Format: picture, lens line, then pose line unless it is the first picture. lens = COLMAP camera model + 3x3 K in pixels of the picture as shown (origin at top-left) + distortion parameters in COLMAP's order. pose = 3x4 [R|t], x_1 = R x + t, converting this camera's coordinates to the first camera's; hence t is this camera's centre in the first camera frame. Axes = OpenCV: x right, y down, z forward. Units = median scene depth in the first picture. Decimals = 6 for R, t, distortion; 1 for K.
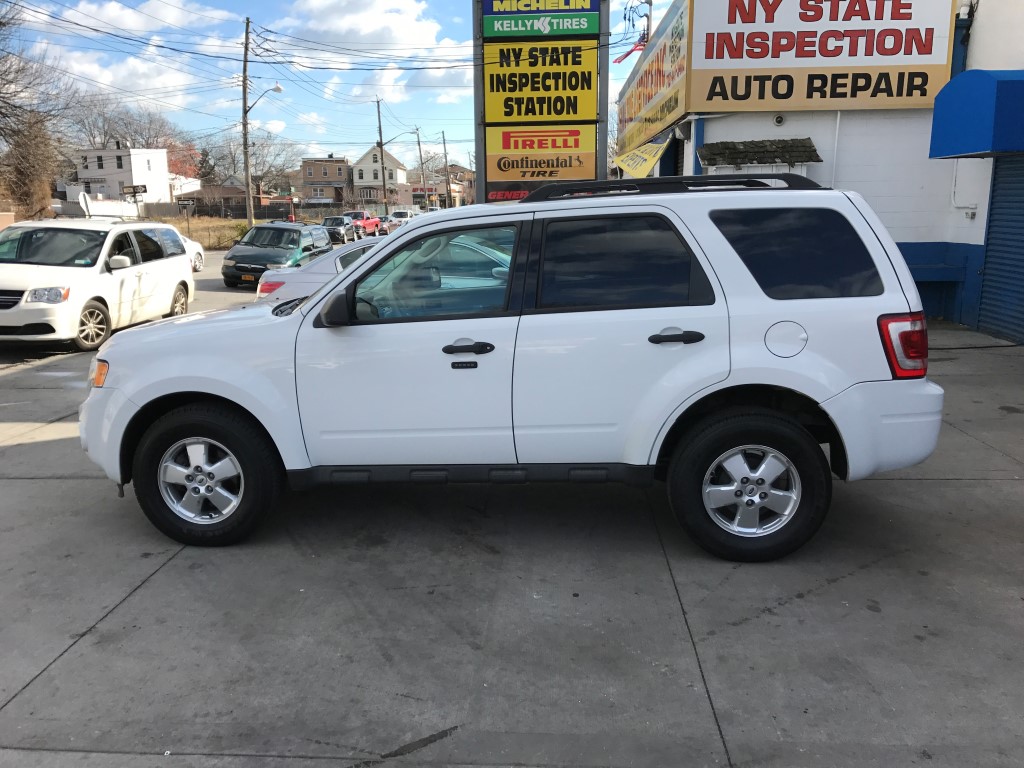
lens RADIAL K [[839.6, 0, 503.3], [0, 839.6, 385.3], [0, 0, 1]] dist [0.014760, -0.010530]
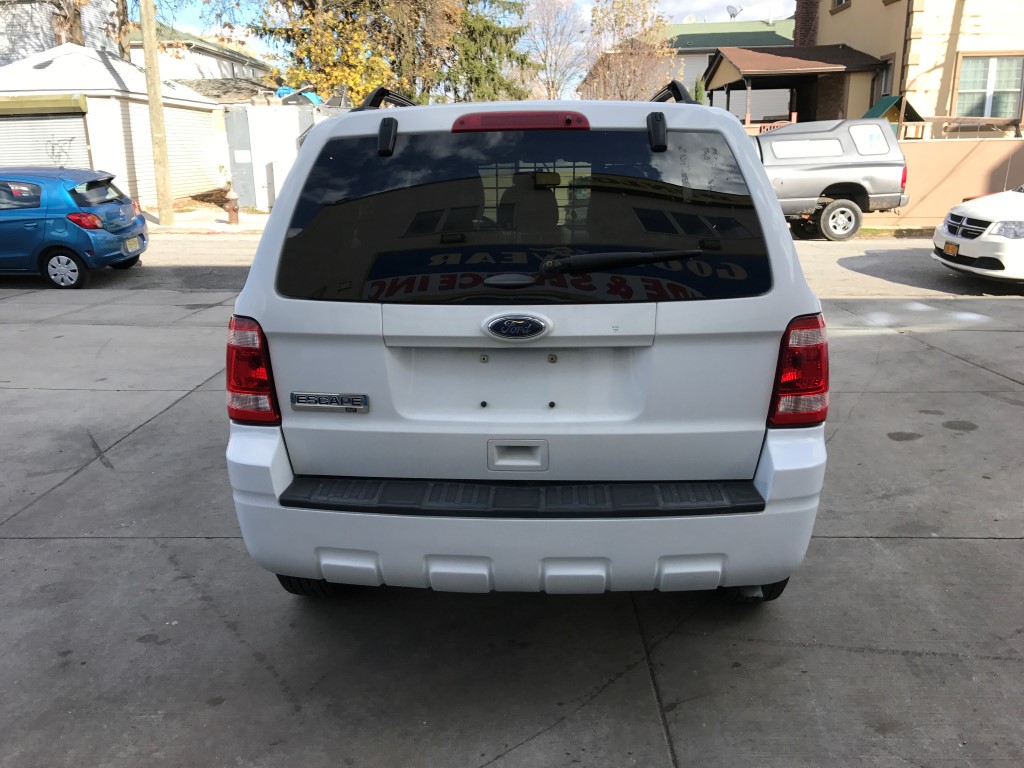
lens RADIAL K [[839.6, 0, 496.2], [0, 839.6, 388.5], [0, 0, 1]] dist [0.014760, -0.010530]
pose [[0.029963, 0.275182, -0.960925, 1.078712], [-0.186012, 0.946099, 0.265135, -0.229494], [0.982090, 0.170800, 0.079536, 1.125001]]
